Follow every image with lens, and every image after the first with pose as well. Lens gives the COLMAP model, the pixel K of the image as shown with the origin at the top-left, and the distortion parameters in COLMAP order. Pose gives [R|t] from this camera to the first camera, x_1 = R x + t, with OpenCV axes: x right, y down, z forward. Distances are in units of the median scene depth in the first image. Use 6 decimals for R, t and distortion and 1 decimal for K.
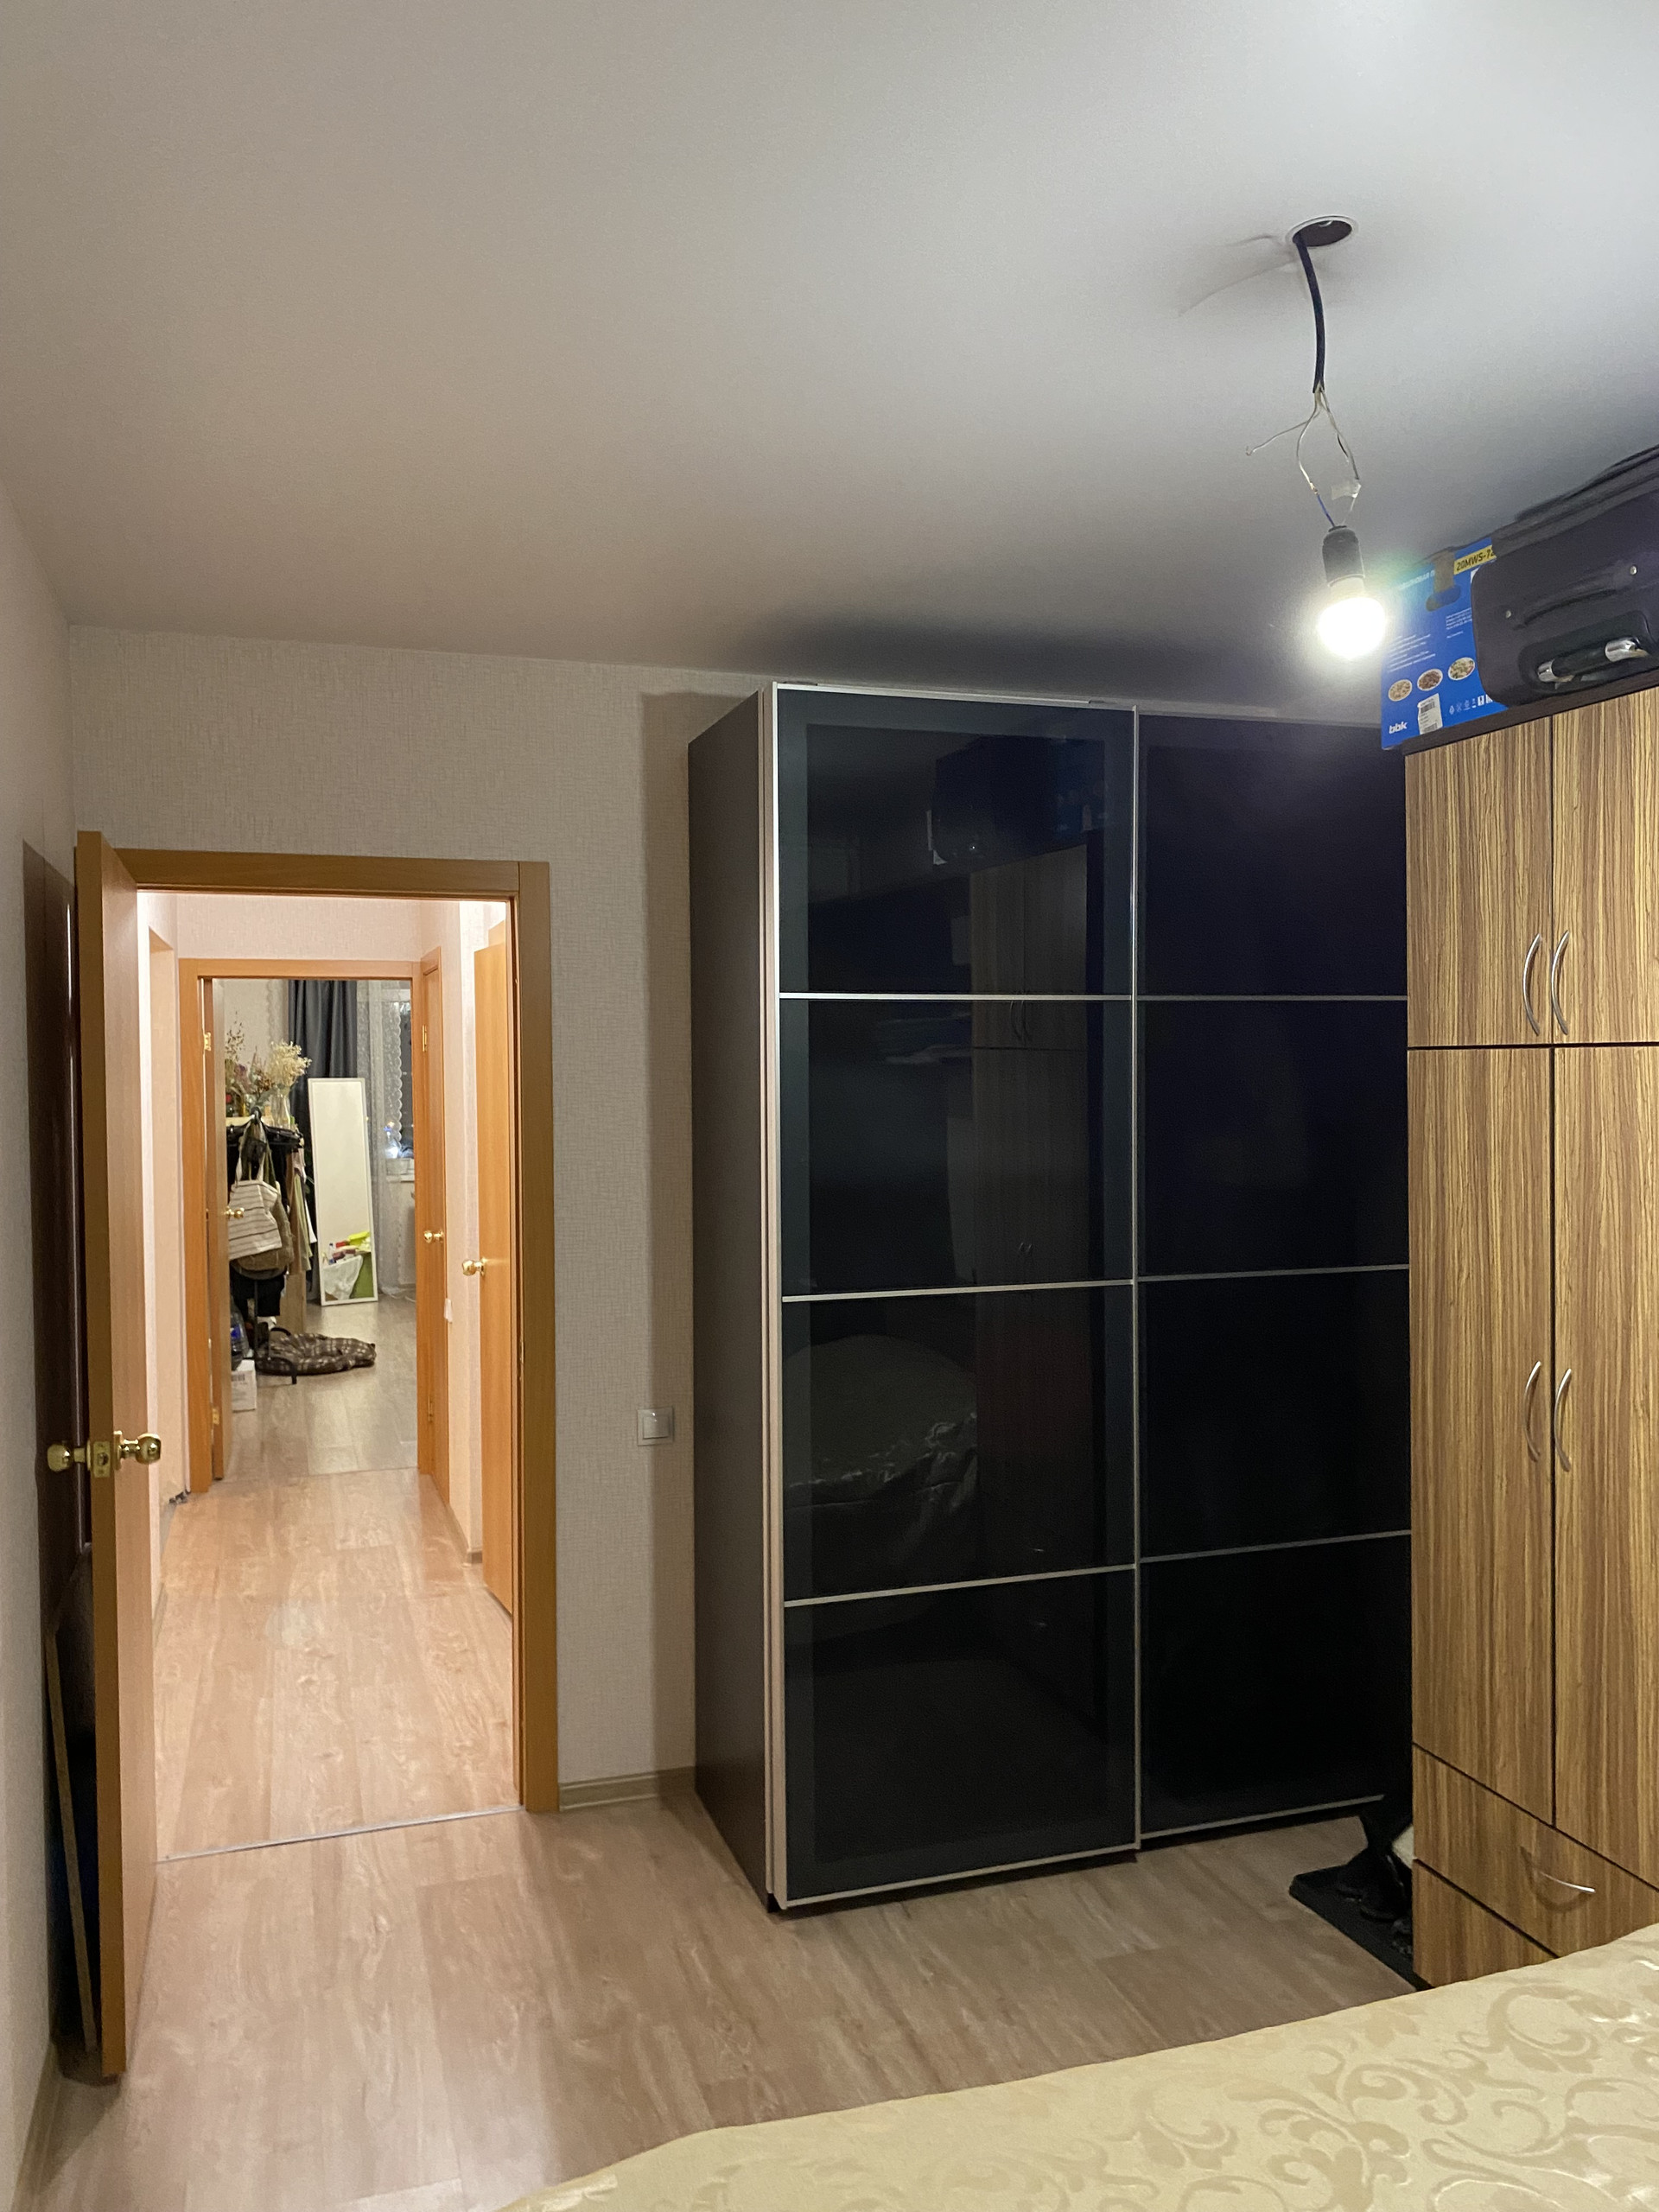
lens RADIAL K [[1699.7, 0, 829.5], [0, 1699.7, 1106.0], [0, 0, 1]] dist [-0.004053, -0.003388]
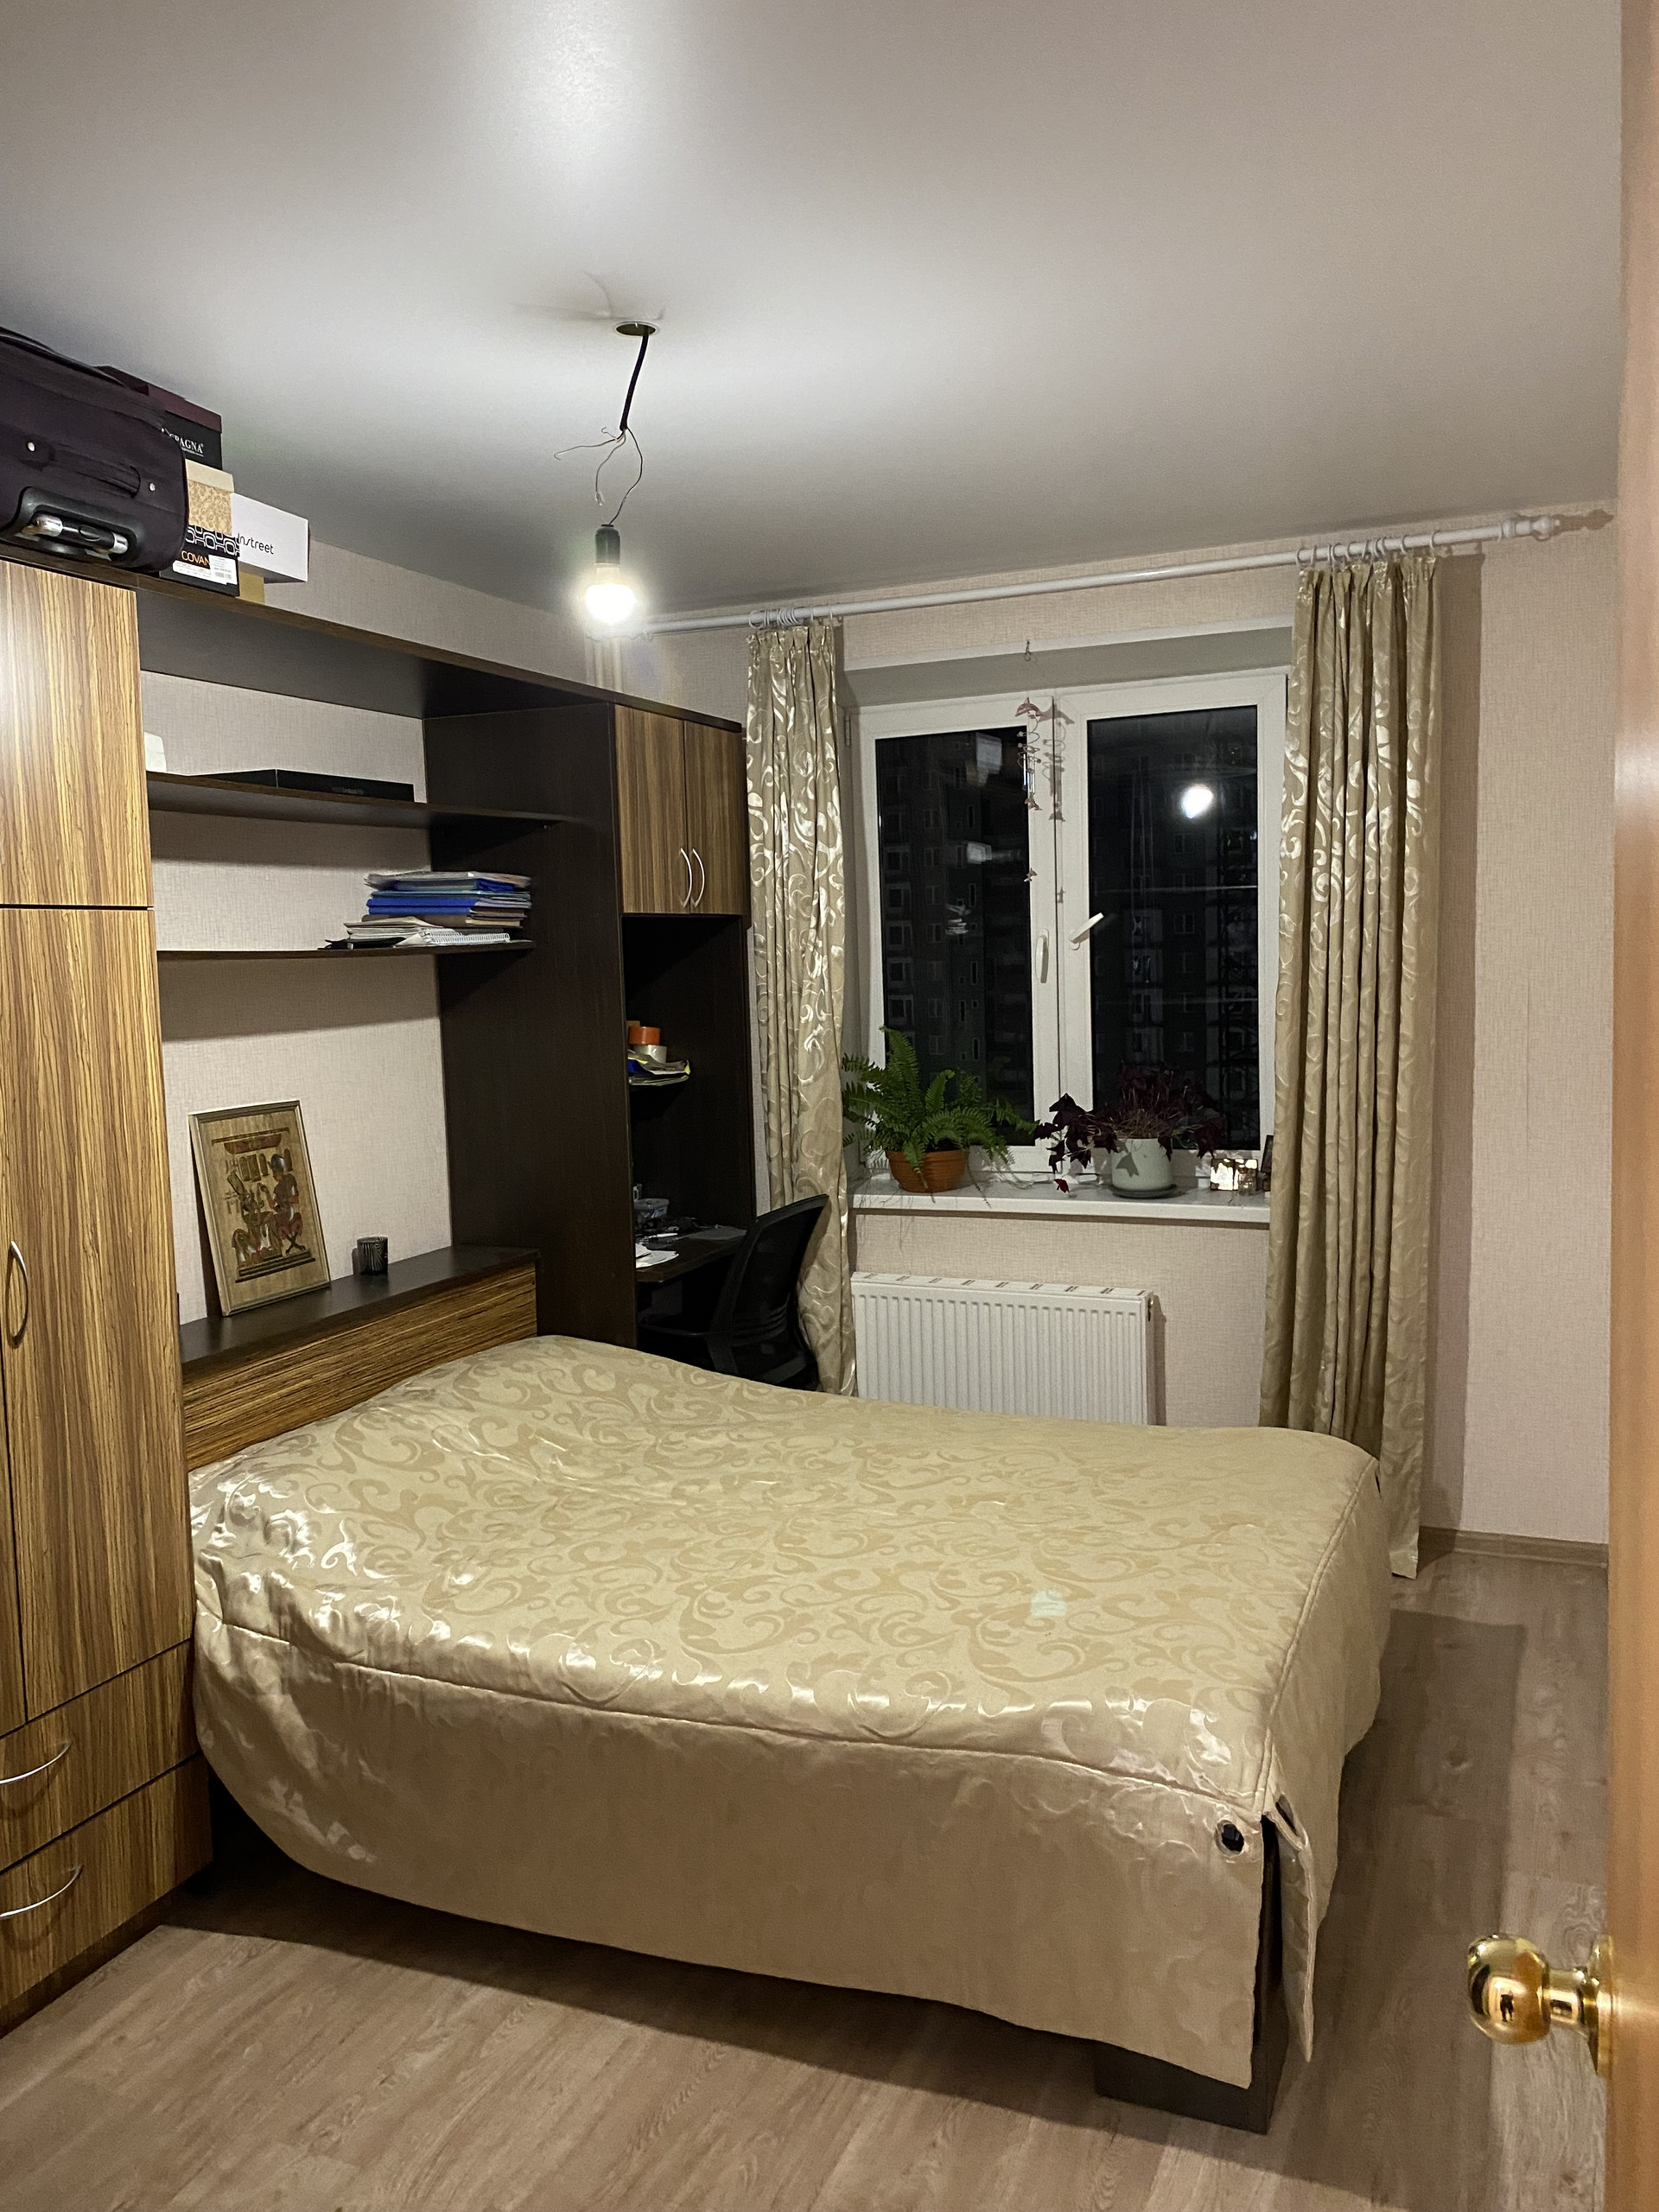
lens RADIAL K [[1713.9, 0, 829.5], [0, 1713.9, 1106.0], [0, 0, 1]] dist [0.043061, -0.002447]
pose [[-0.759061, -0.024549, 0.650557, -0.584512], [0.051906, 0.993825, 0.098065, 0.005651], [-0.648947, 0.108205, -0.753100, 1.499854]]
